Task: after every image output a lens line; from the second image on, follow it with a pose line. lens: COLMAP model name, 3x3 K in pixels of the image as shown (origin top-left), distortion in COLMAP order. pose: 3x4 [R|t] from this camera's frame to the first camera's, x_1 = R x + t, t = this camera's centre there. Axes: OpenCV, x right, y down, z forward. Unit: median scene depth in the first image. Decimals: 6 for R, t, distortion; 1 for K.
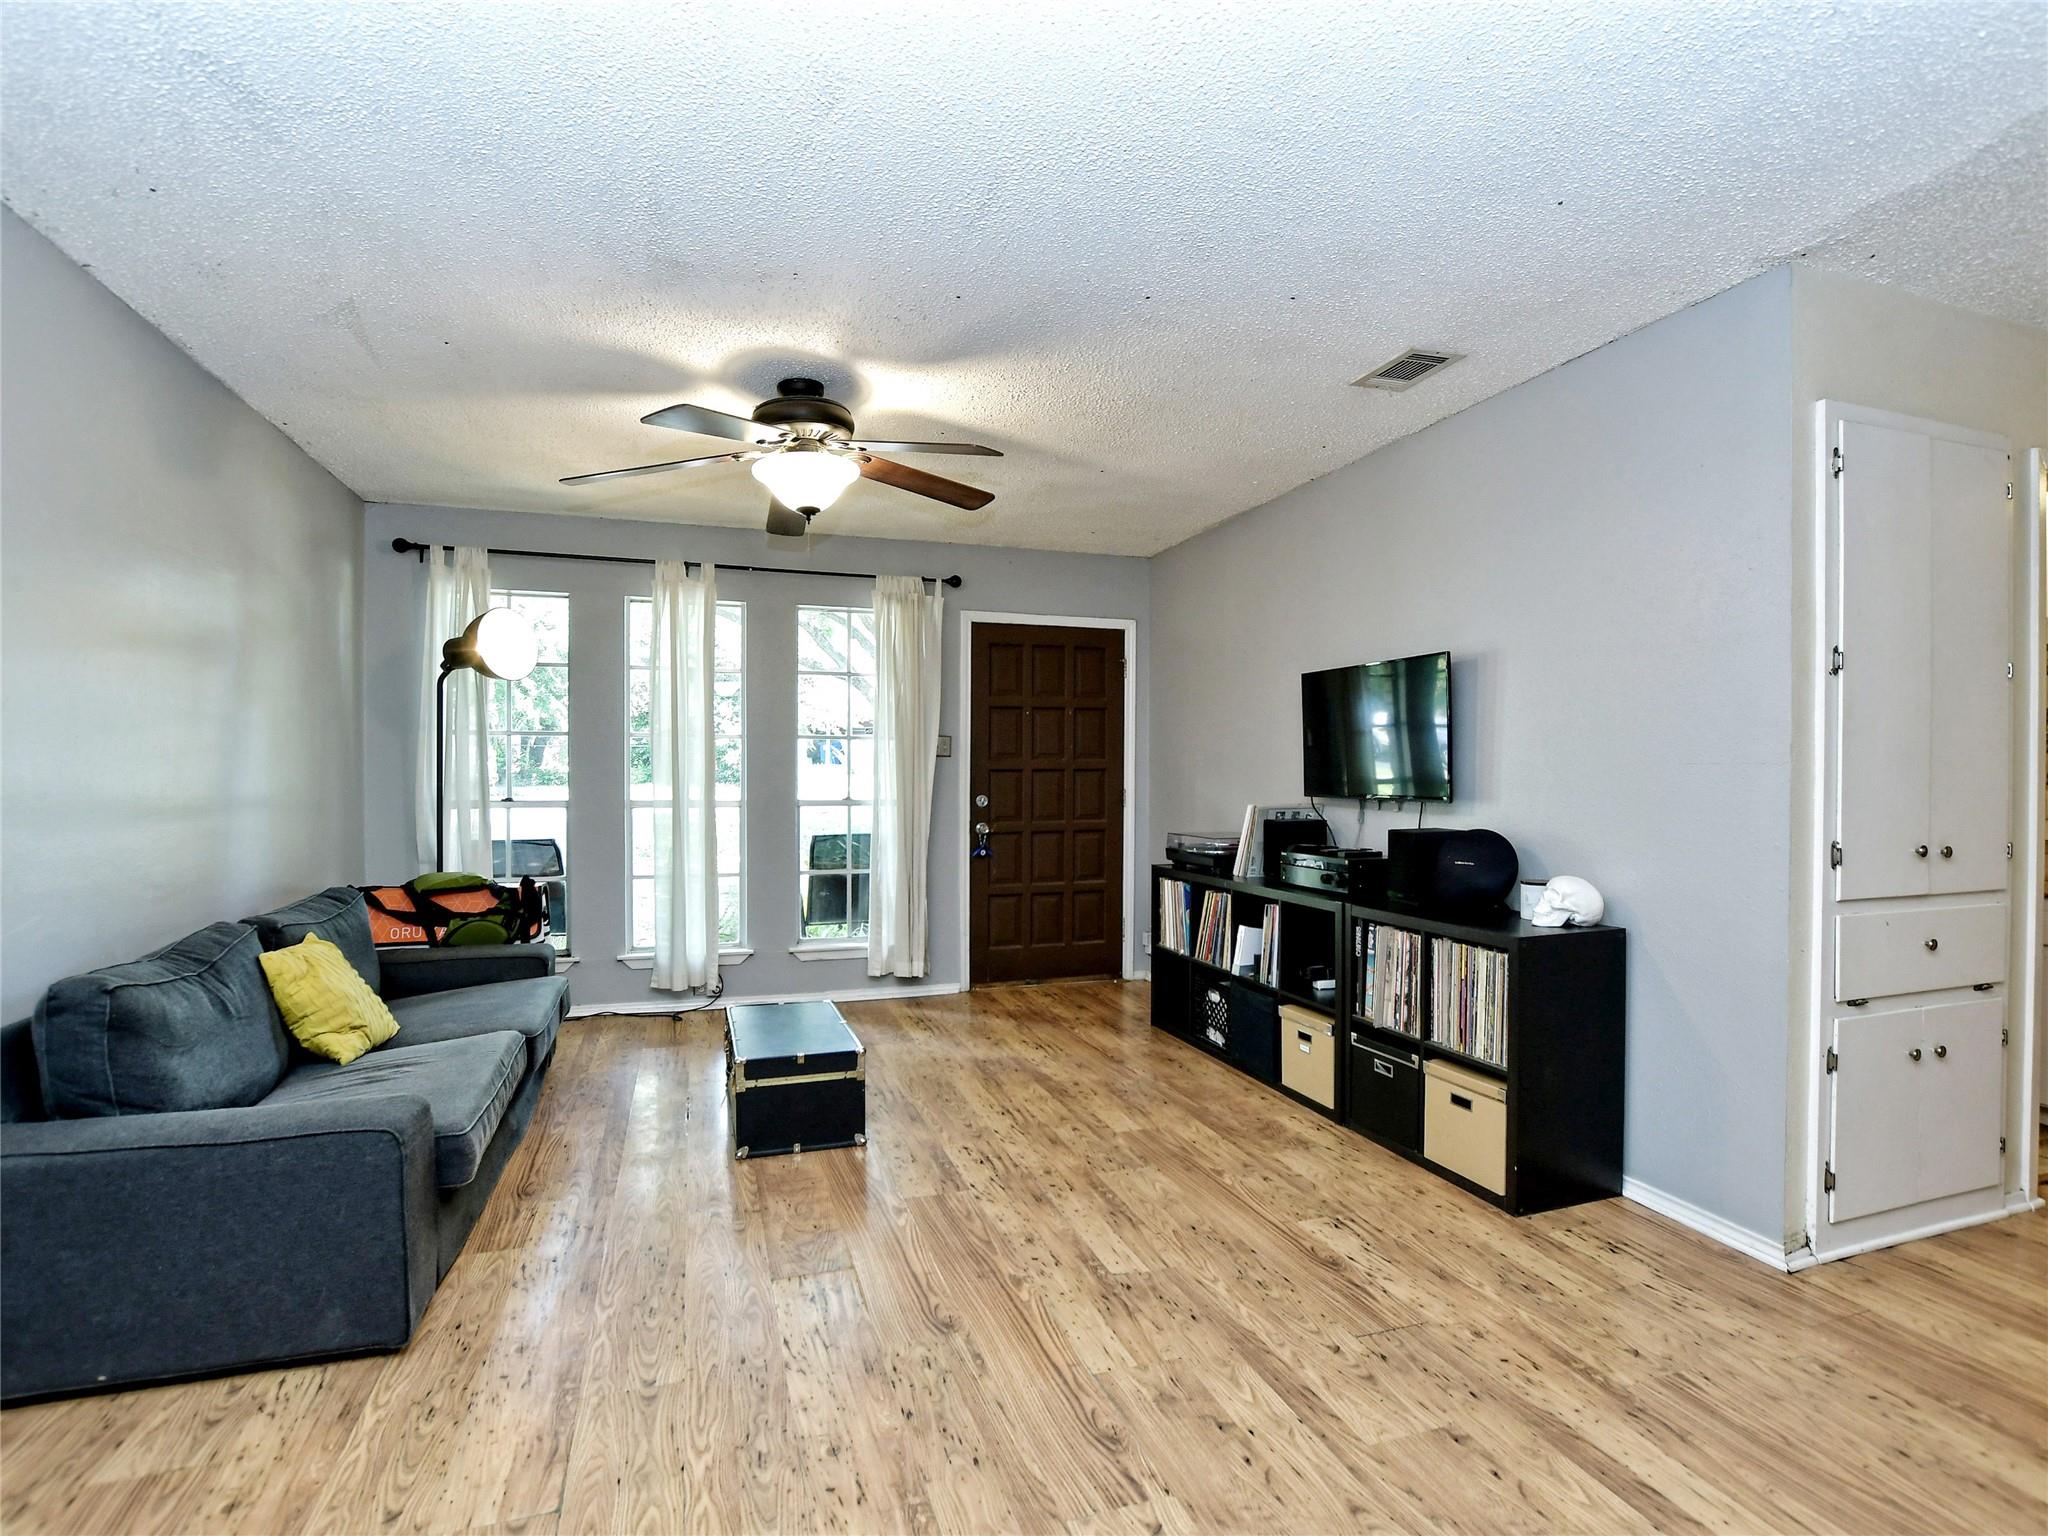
lens RADIAL K [[1004.6, 0, 1017.8], [0, 1004.6, 772.2], [0, 0, 1]] dist [-0.029390, 0.001585]
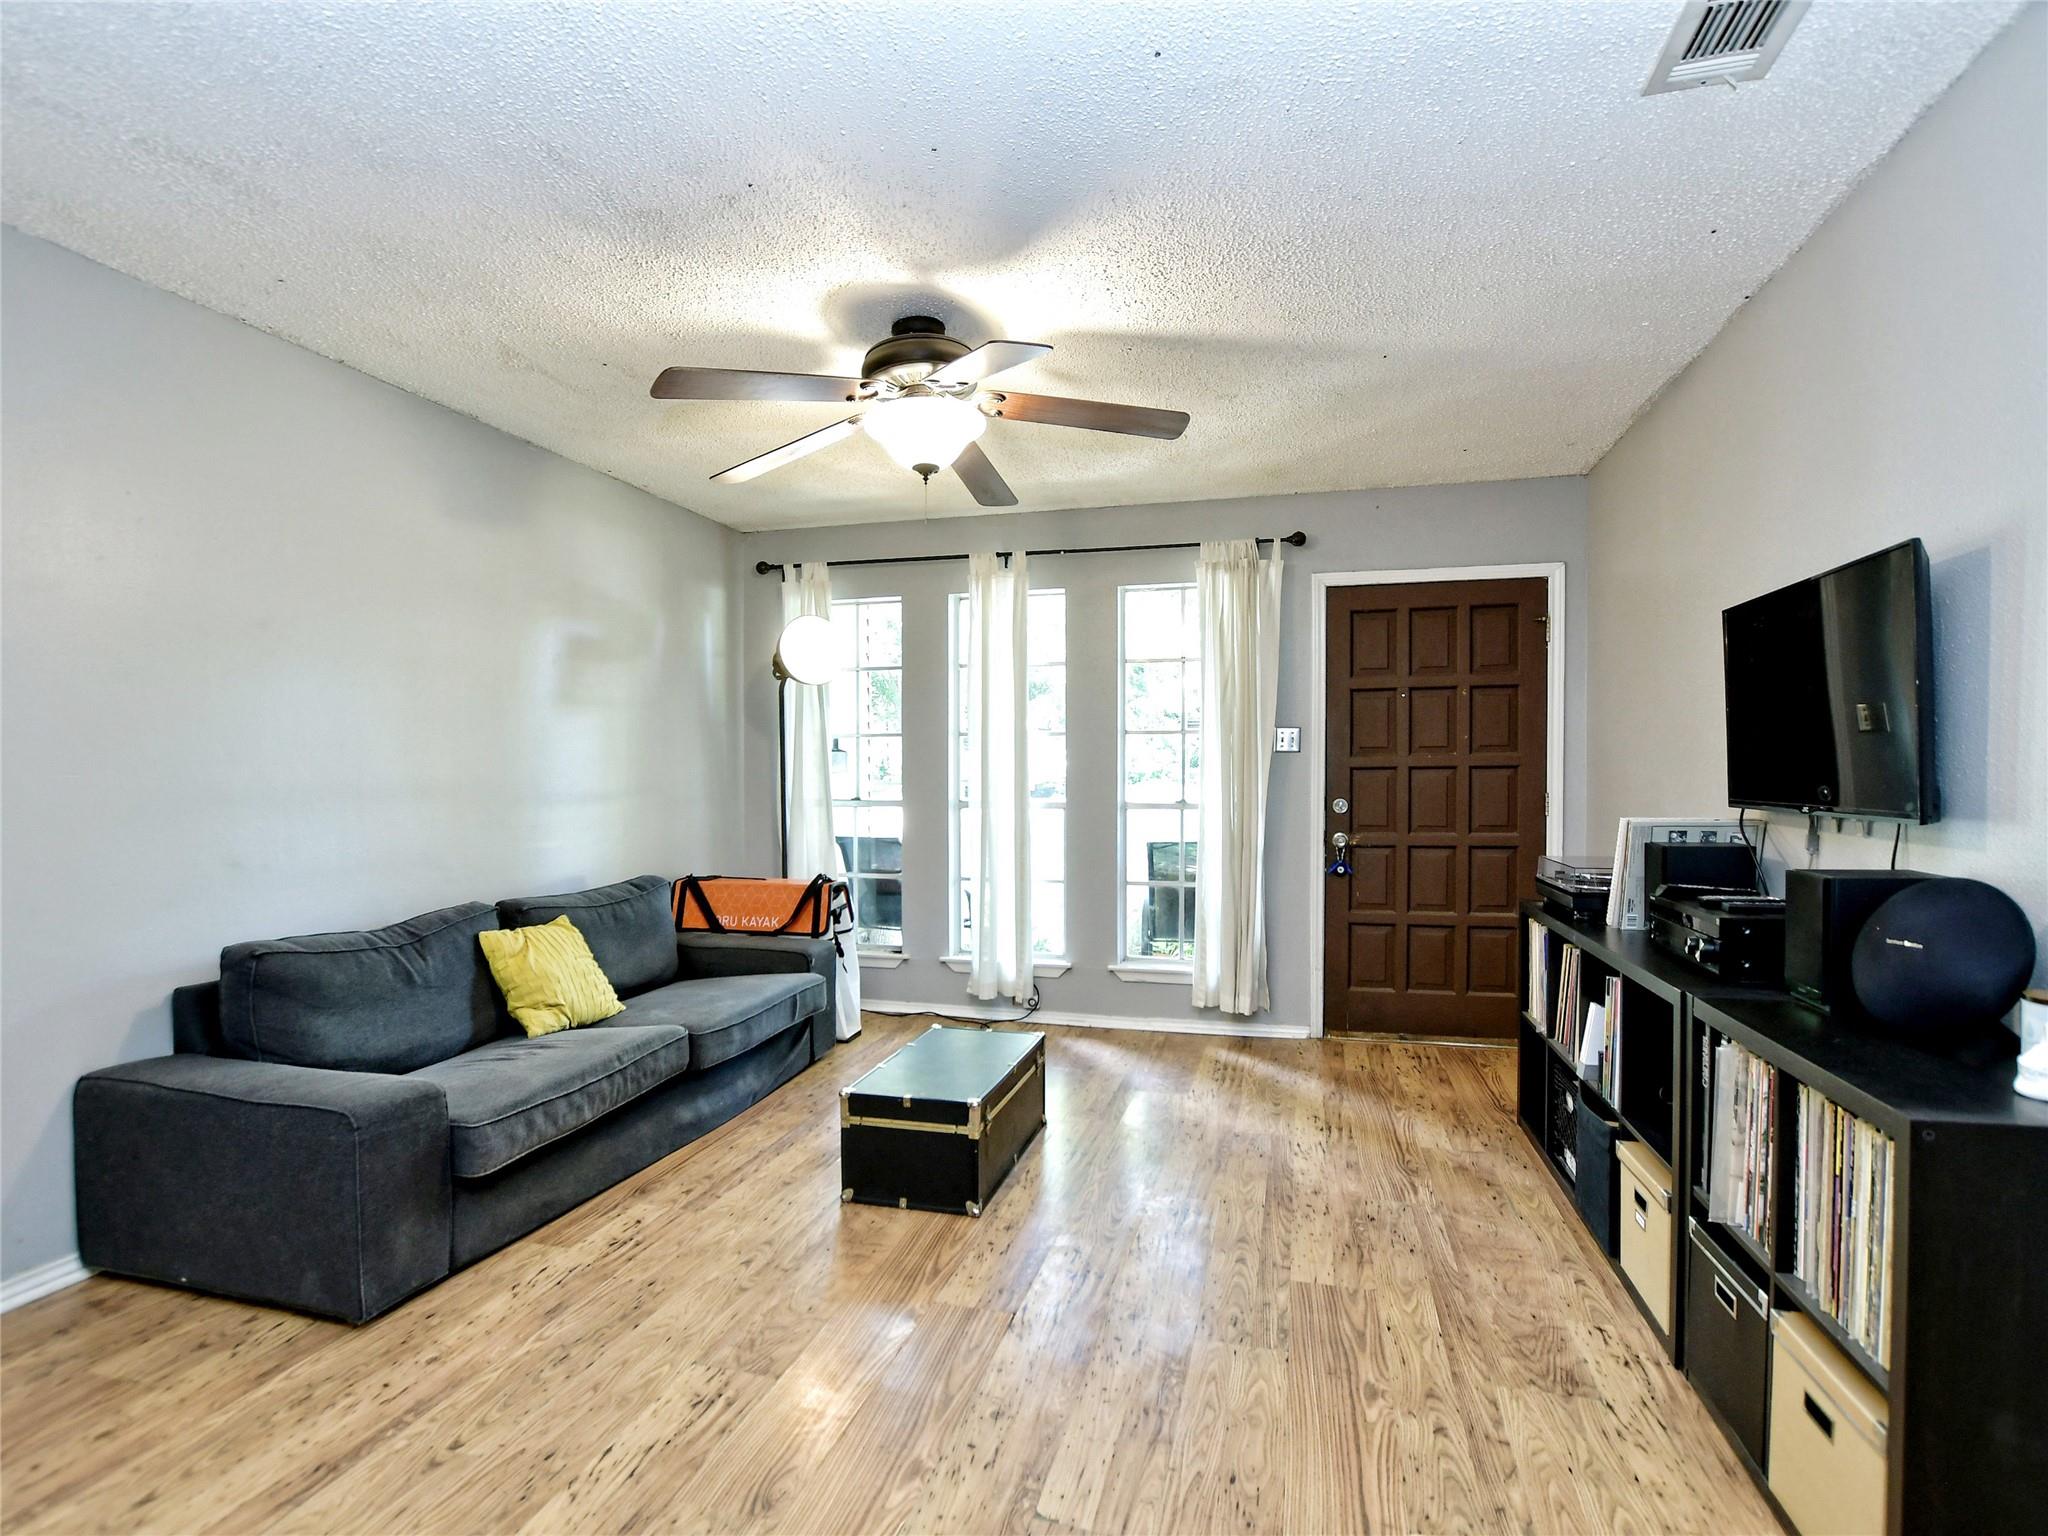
lens RADIAL K [[1004.6, 0, 1029.0], [0, 1004.6, 777.0], [0, 0, 1]] dist [-0.029390, 0.001585]
pose [[0.837436, -0.000545, -0.546535, 0.322737], [0.003433, 0.999985, 0.004263, 0.001502], [0.546524, -0.005446, 0.837425, 0.310032]]
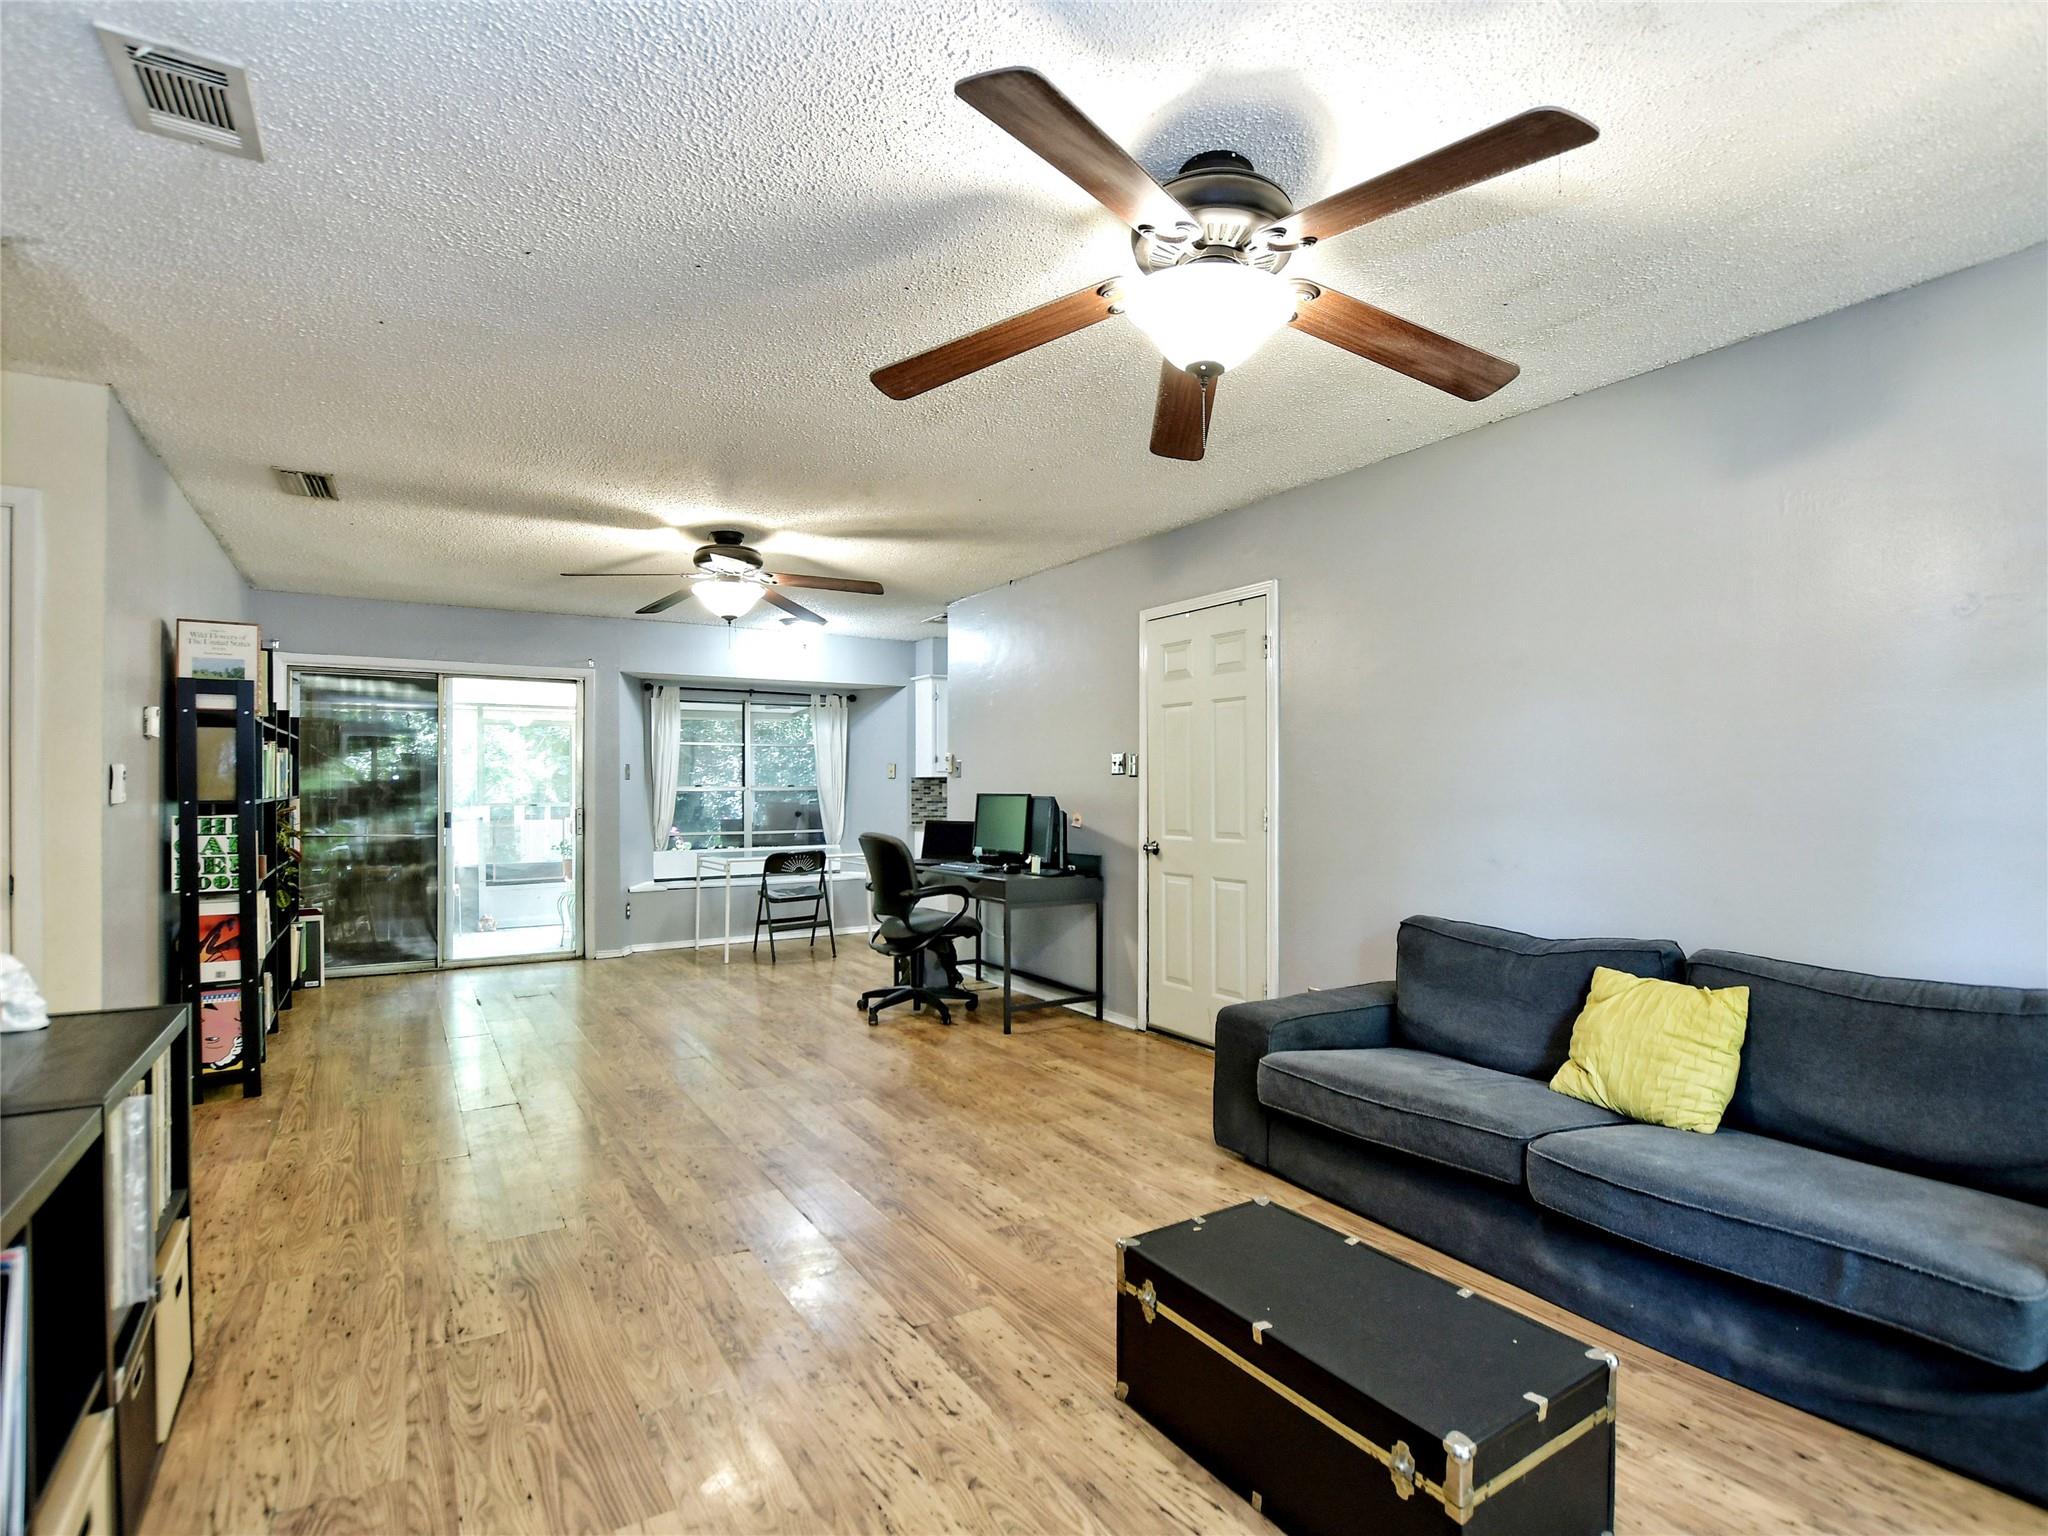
lens RADIAL K [[1004.6, 0, 1021.3], [0, 1004.6, 772.8], [0, 0, 1]] dist [-0.029390, 0.001585]
pose [[-0.970481, -0.002395, -0.241166, 0.049638], [0.001739, 0.999855, -0.016930, 0.000667], [0.241172, -0.016849, -0.970336, 1.505562]]
